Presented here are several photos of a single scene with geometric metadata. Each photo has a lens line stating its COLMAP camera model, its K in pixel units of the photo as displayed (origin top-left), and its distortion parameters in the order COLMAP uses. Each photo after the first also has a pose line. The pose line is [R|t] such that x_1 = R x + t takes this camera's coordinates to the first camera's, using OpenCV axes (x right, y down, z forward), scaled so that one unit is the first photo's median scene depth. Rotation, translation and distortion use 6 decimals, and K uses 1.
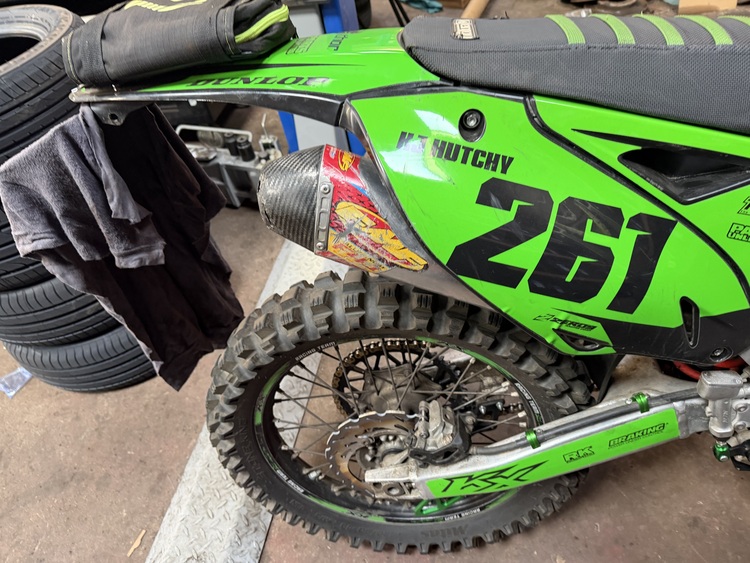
lens RADIAL K [[523.4, 0, 378.2], [0, 523.4, 281.5], [0, 0, 1]] dist [0.037943, -0.047206]
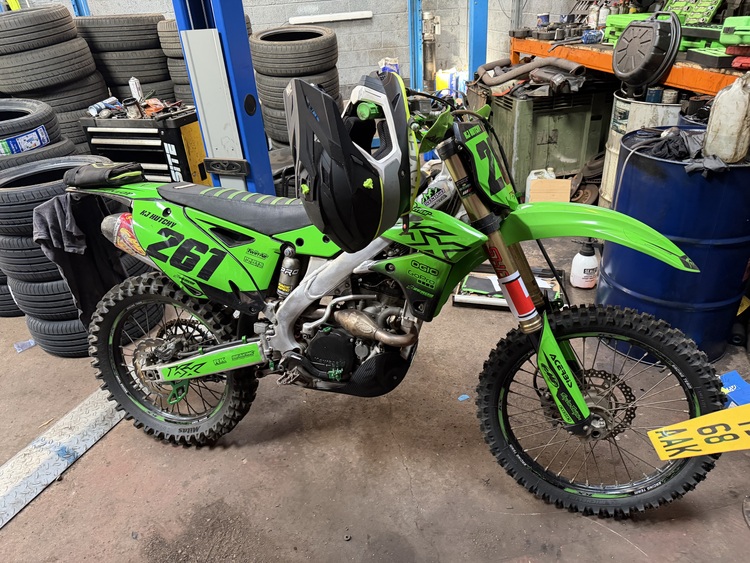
lens RADIAL K [[523.4, 0, 378.2], [0, 523.4, 281.5], [0, 0, 1]] dist [0.037943, -0.047206]
pose [[0.976986, 0.164242, -0.136097, 1.831703], [-0.196149, 0.942469, -0.270698, 0.675914], [0.083808, 0.291163, 0.952995, -1.722574]]
